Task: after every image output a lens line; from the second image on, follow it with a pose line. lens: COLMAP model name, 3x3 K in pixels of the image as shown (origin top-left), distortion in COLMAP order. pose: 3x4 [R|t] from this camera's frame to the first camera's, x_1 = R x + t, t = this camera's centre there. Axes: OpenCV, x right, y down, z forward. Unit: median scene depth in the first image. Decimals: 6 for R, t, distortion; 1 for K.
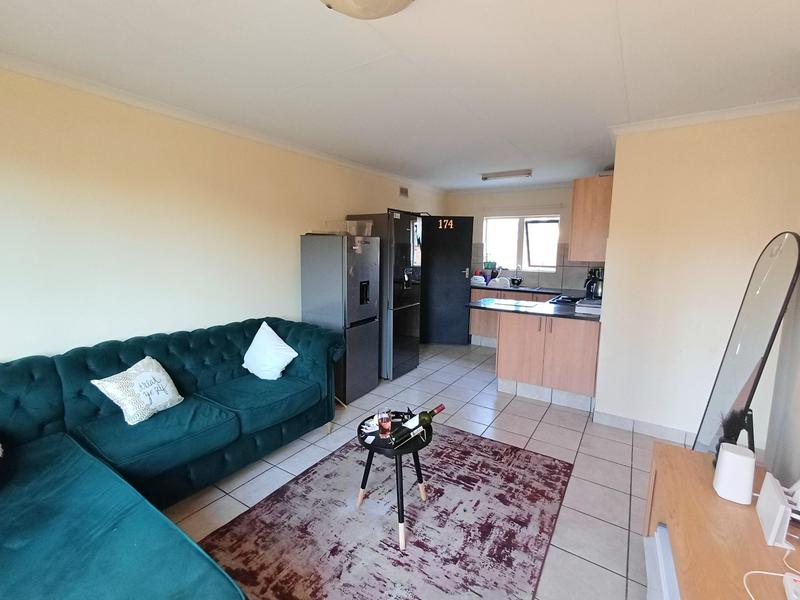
lens RADIAL K [[361.7, 0, 402.4], [0, 361.7, 301.7], [0, 0, 1]] dist [0.015216, 0.001041]
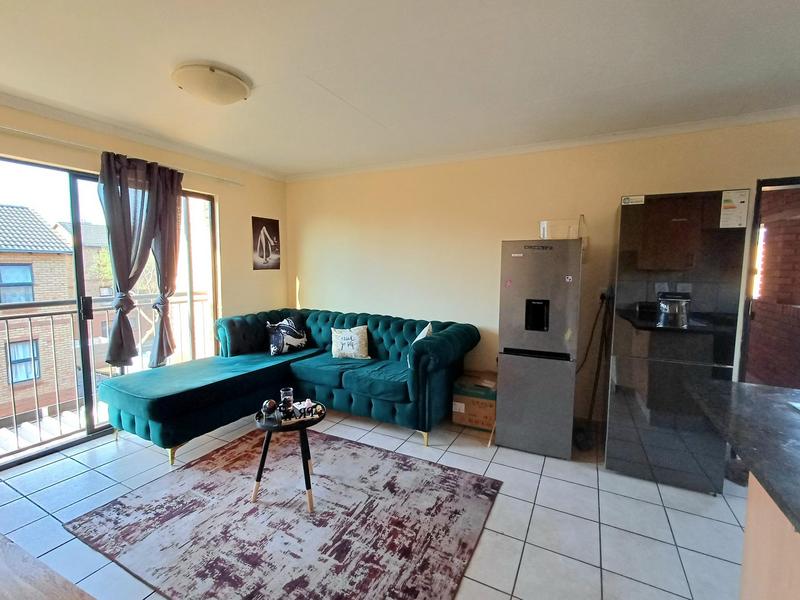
lens RADIAL K [[361.7, 0, 402.0], [0, 361.7, 299.5], [0, 0, 1]] dist [0.015216, 0.001041]
pose [[0.100235, 0.089268, -0.990951, 0.924563], [-0.143237, 0.986887, 0.074413, -0.111088], [0.984599, 0.134482, 0.111707, 0.981825]]
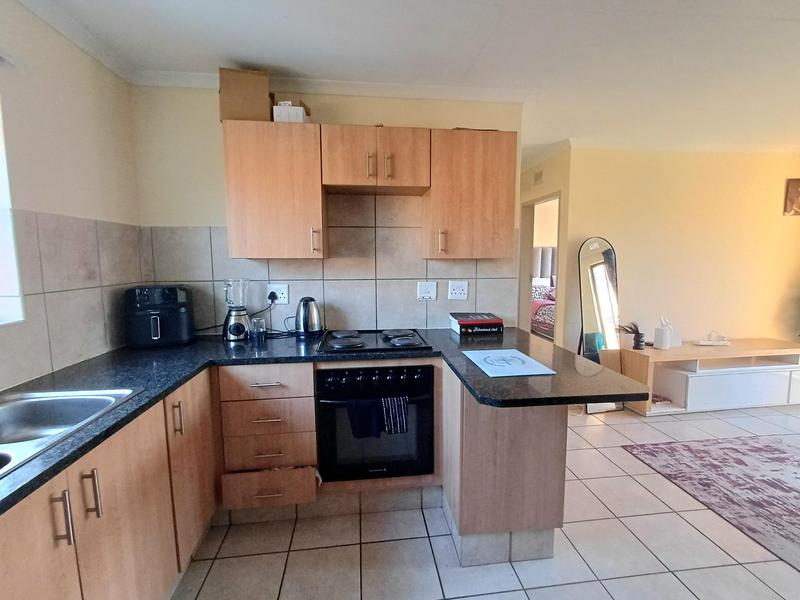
lens RADIAL K [[361.7, 0, 396.6], [0, 361.7, 299.7], [0, 0, 1]] dist [0.015216, 0.001041]
pose [[-0.636516, -0.082964, 0.766788, 0.109778], [0.111403, 0.973882, 0.197847, -0.286233], [-0.763175, 0.211355, -0.610649, 2.271107]]
